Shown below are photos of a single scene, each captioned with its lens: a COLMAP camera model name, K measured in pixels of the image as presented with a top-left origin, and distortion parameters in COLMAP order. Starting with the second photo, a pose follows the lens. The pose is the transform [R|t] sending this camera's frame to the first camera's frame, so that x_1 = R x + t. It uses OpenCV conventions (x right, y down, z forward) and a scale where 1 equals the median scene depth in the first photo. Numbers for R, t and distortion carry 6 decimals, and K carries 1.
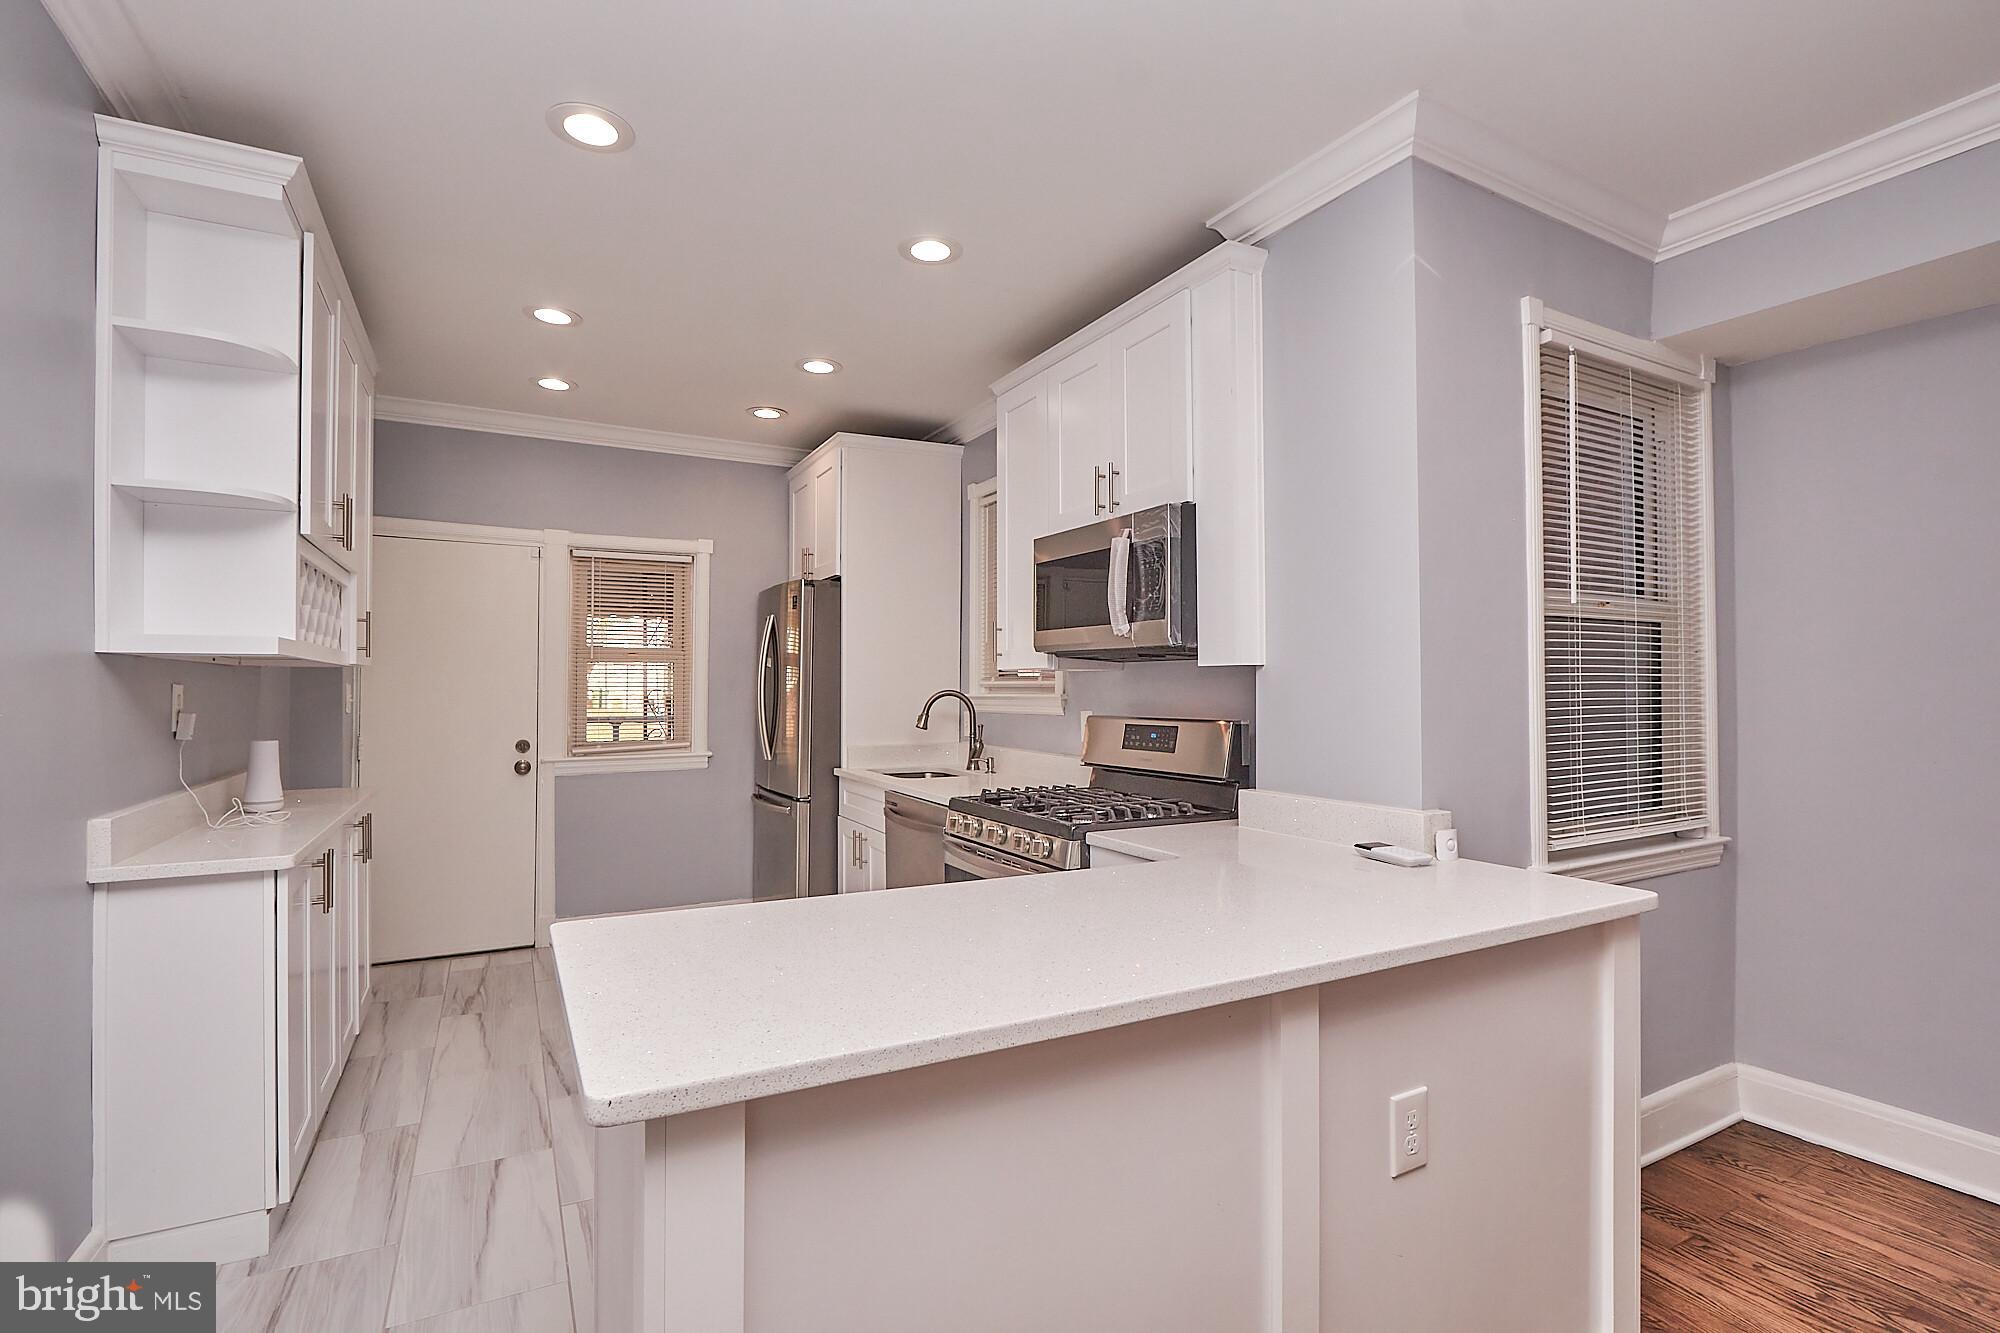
lens RADIAL K [[936.3, 0, 994.4], [0, 936.3, 674.4], [0, 0, 1]] dist [-0.010825, 0.000838]
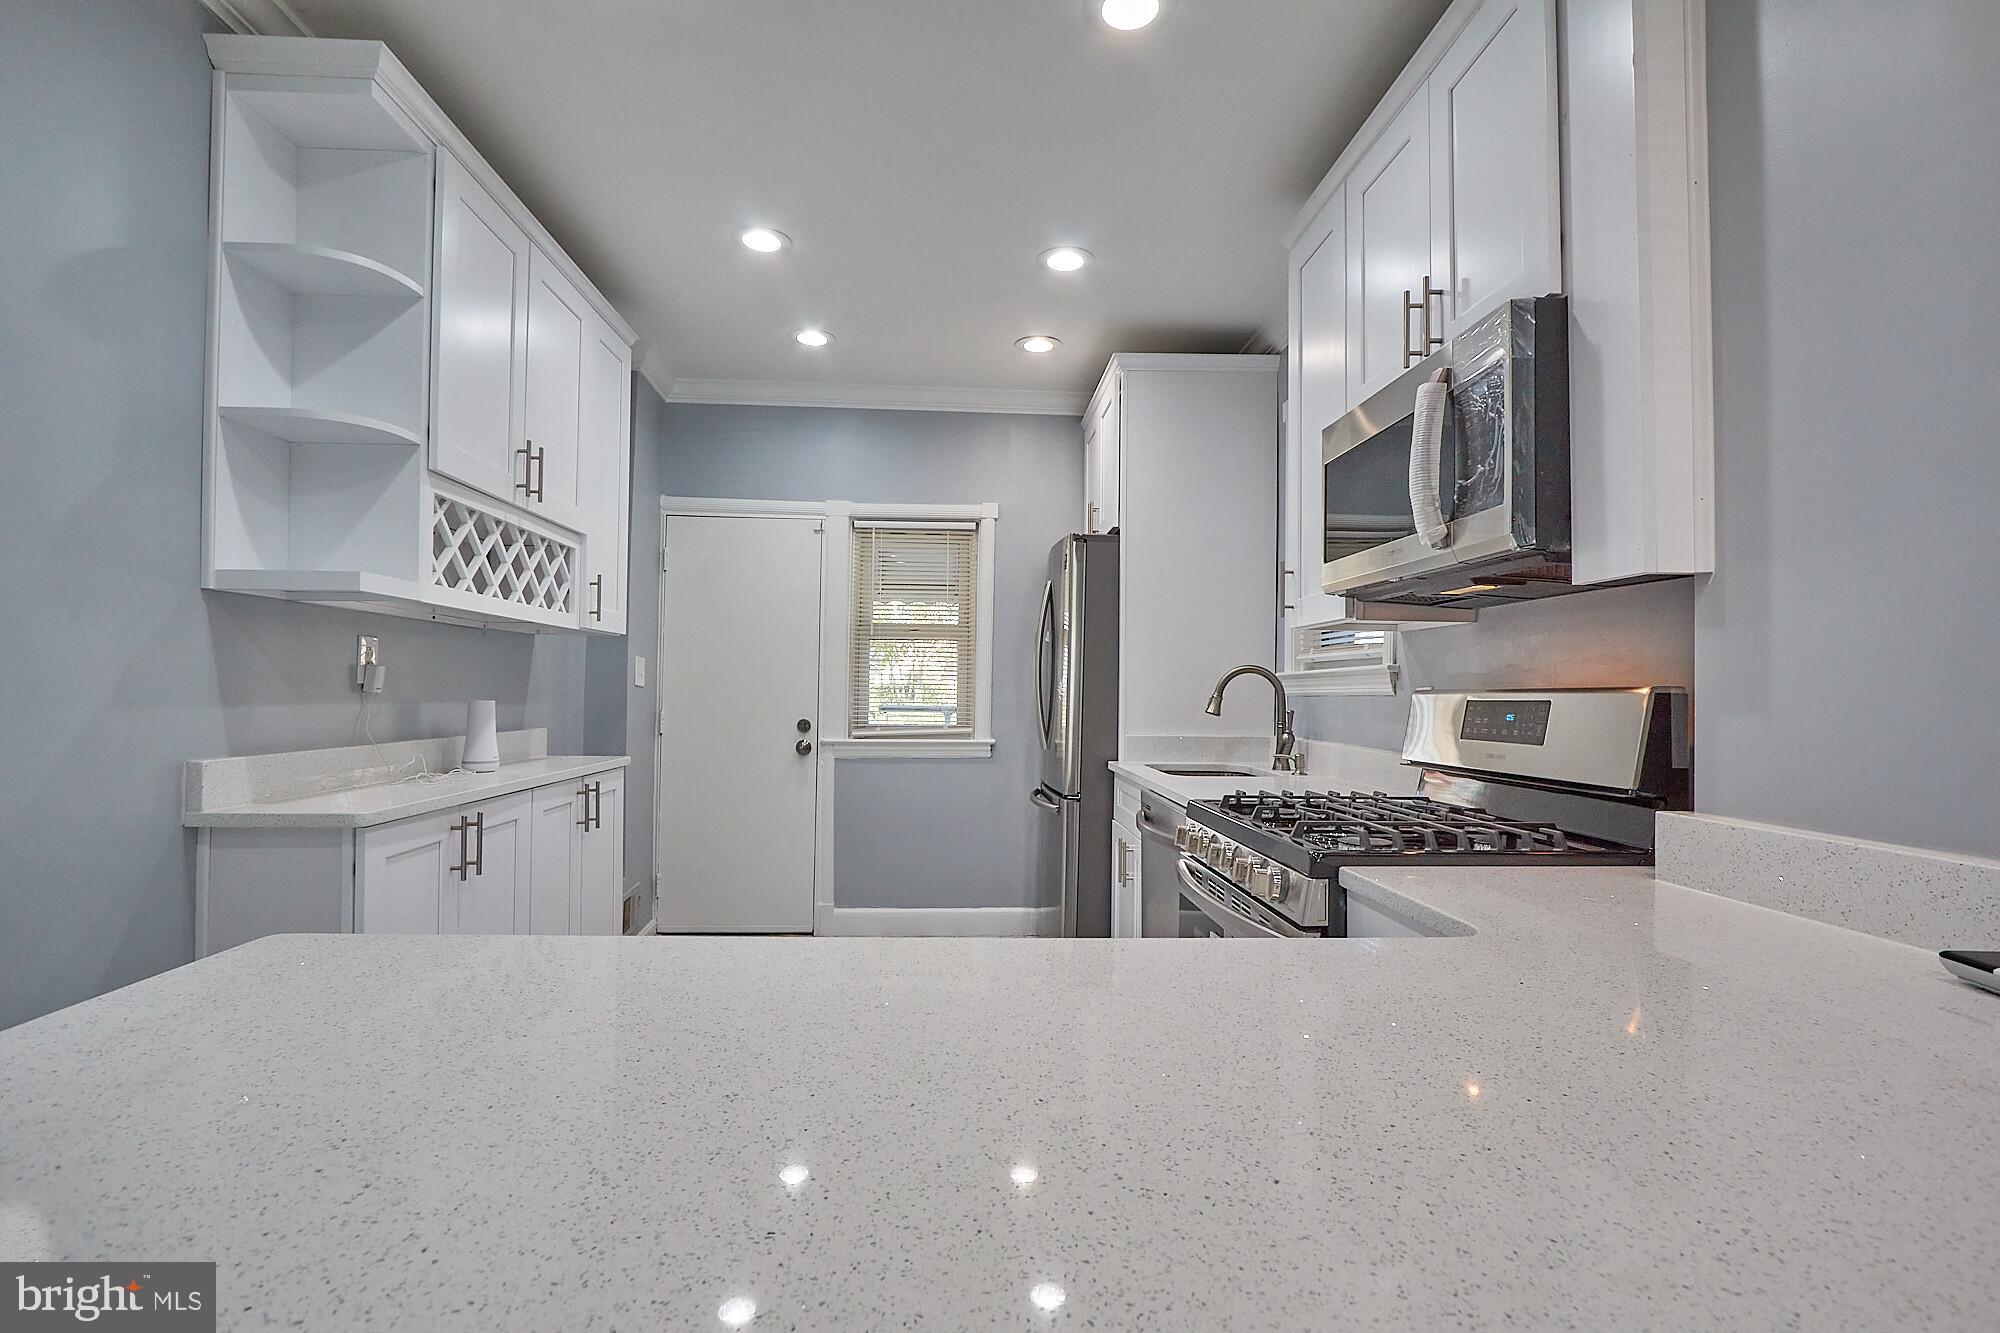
lens RADIAL K [[936.3, 0, 994.4], [0, 936.3, 674.4], [0, 0, 1]] dist [-0.010825, 0.000838]
pose [[0.906249, 0.001464, -0.422741, 0.086840], [-0.004688, 0.999967, -0.006589, 0.030597], [0.422718, 0.007953, 0.906226, 0.216799]]
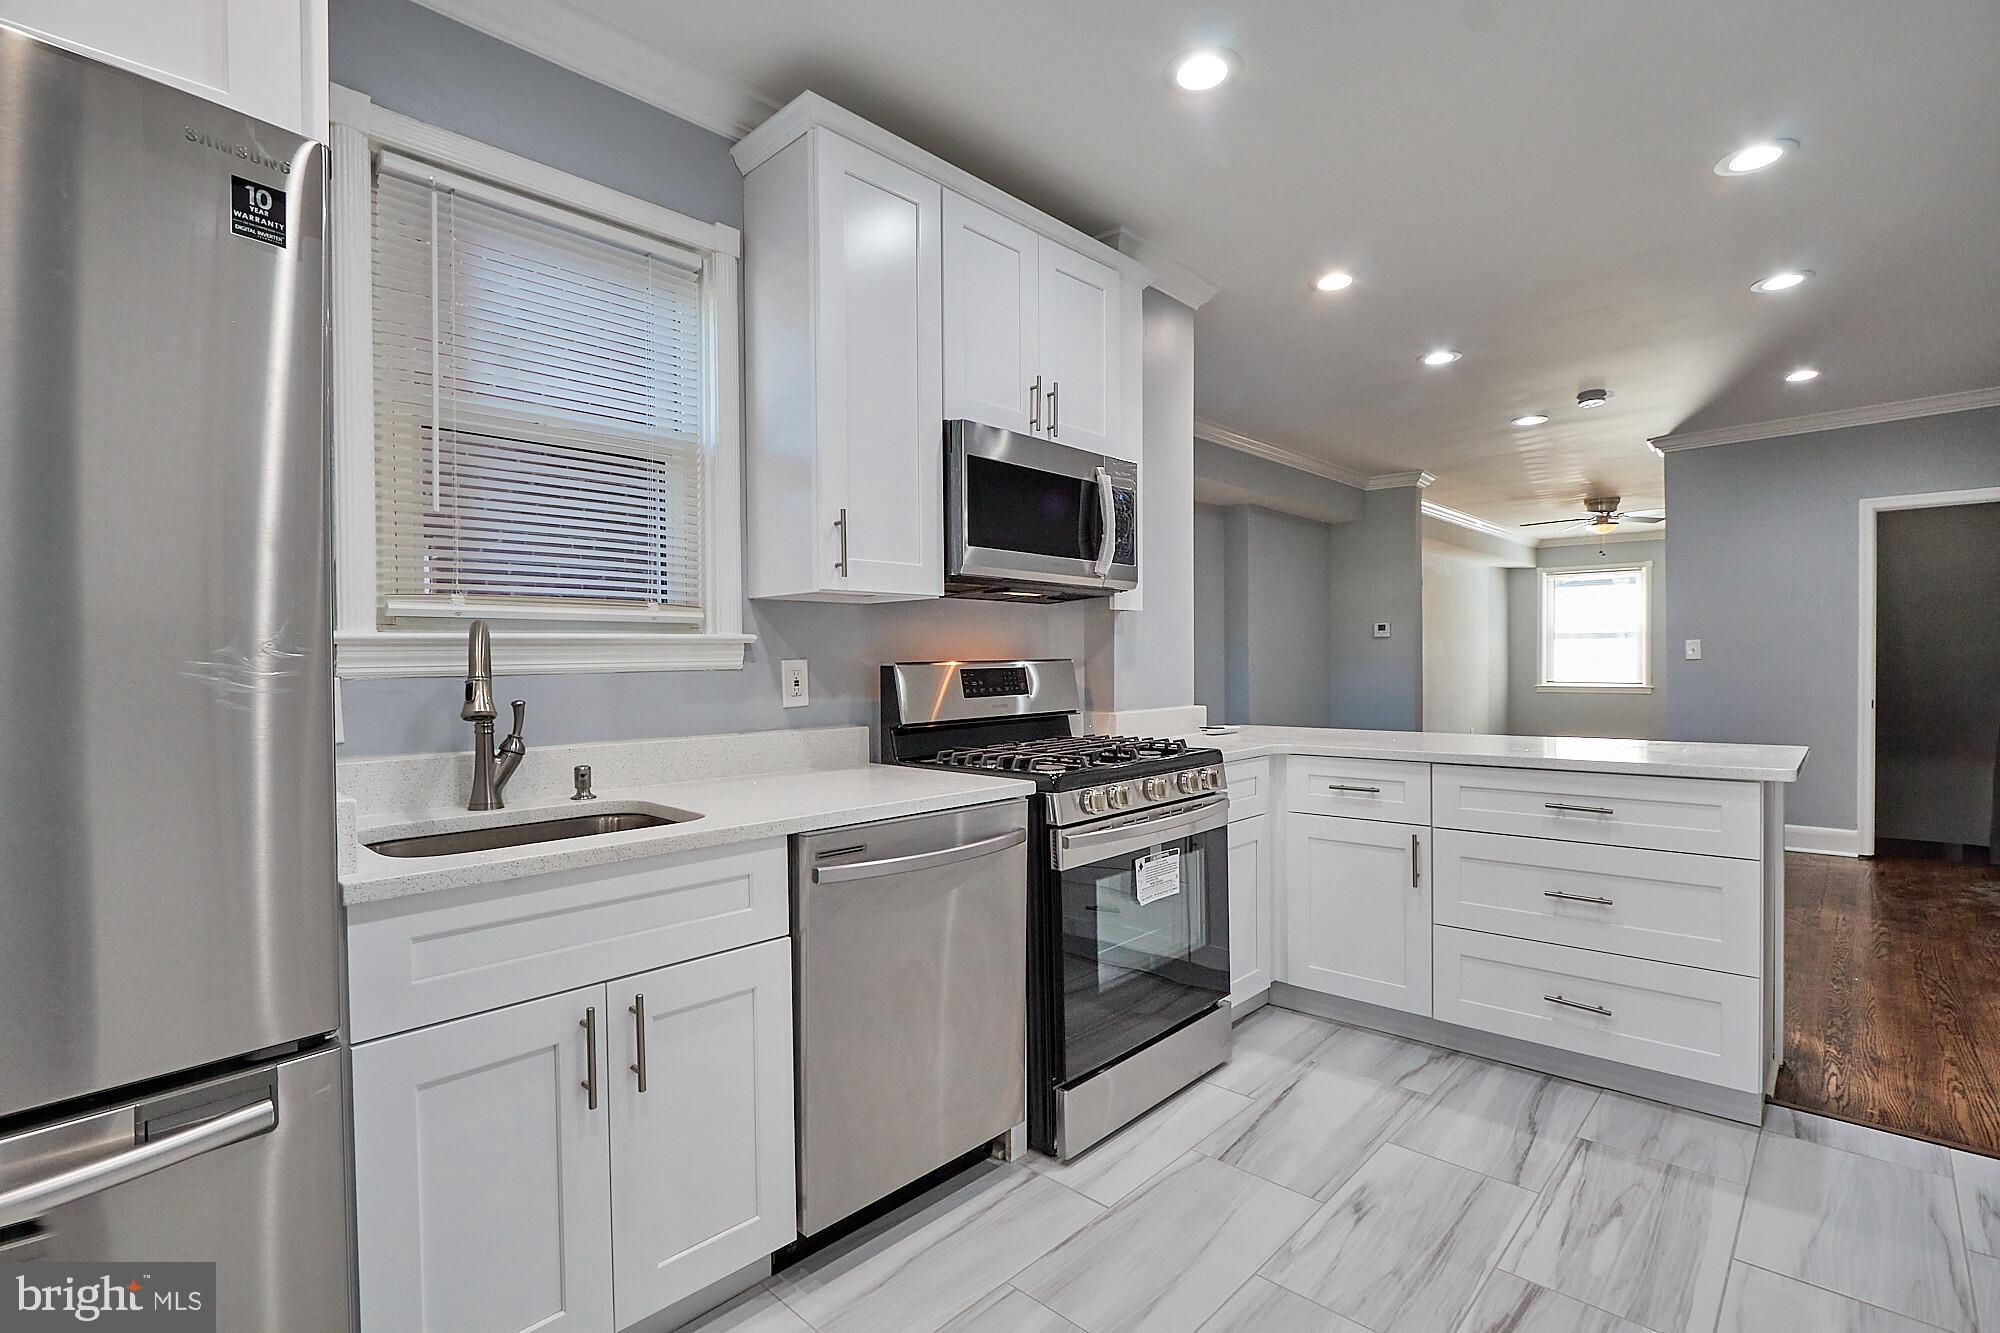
lens RADIAL K [[922.5, 0, 1002.2], [0, 922.5, 671.7], [0, 0, 1]] dist [-0.021911, 0.004351]
pose [[-0.317466, -0.011430, 0.948201, -0.497943], [-0.004360, 0.999934, 0.010594, 0.034266], [-0.948259, -0.000771, -0.317495, 0.917100]]
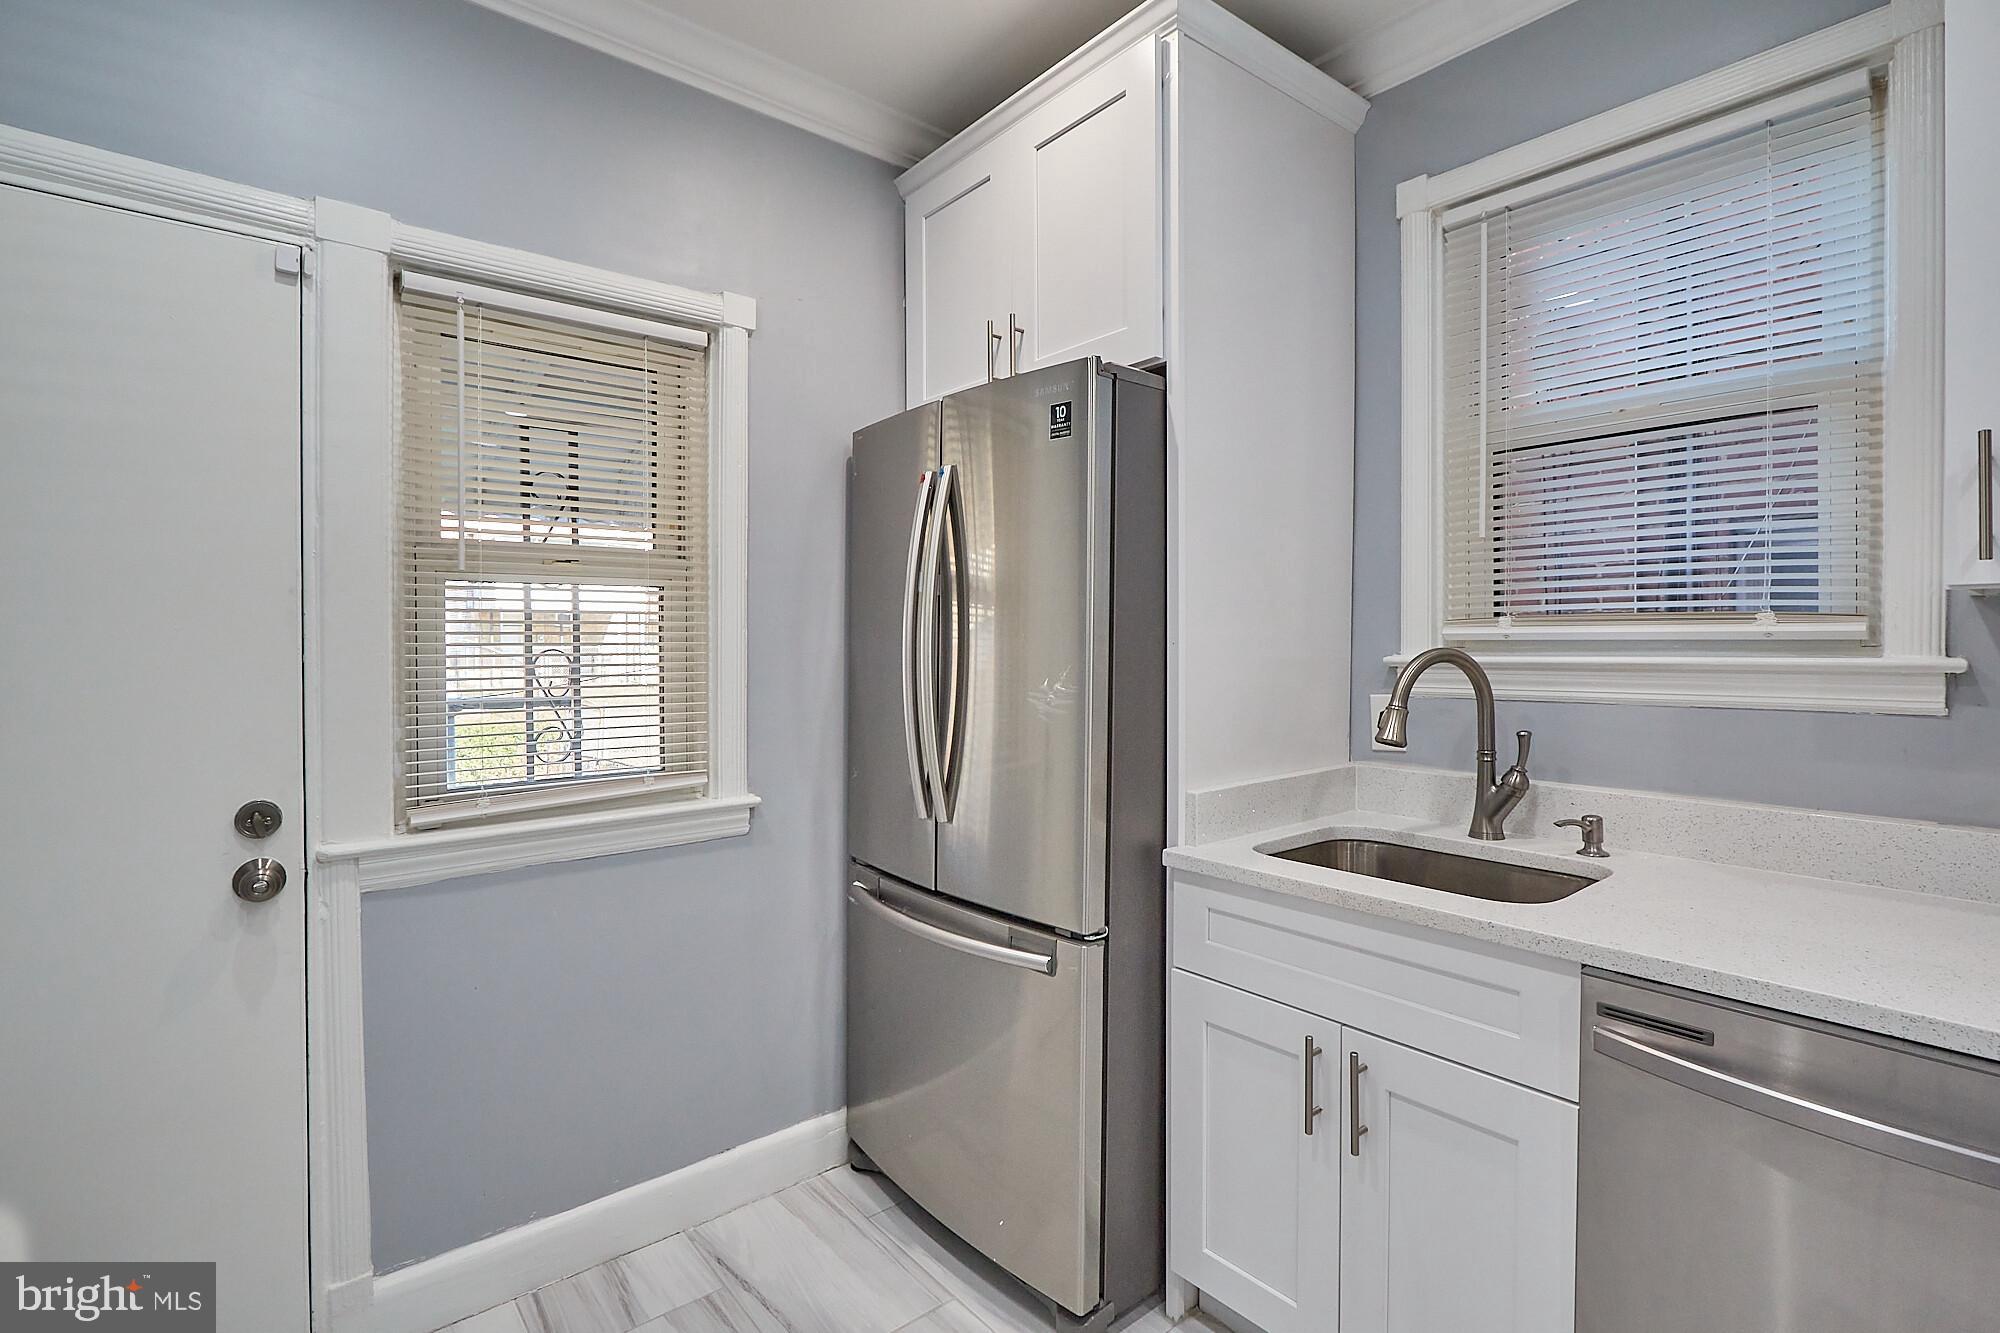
lens RADIAL K [[940.0, 0, 996.9], [0, 940.0, 648.8], [0, 0, 1]] dist [-0.015311, -0.000484]
pose [[0.978402, -0.007423, 0.206577, -0.325850], [0.002634, 0.999722, 0.023445, 0.007004], [-0.206694, -0.022395, 0.978149, 0.642629]]
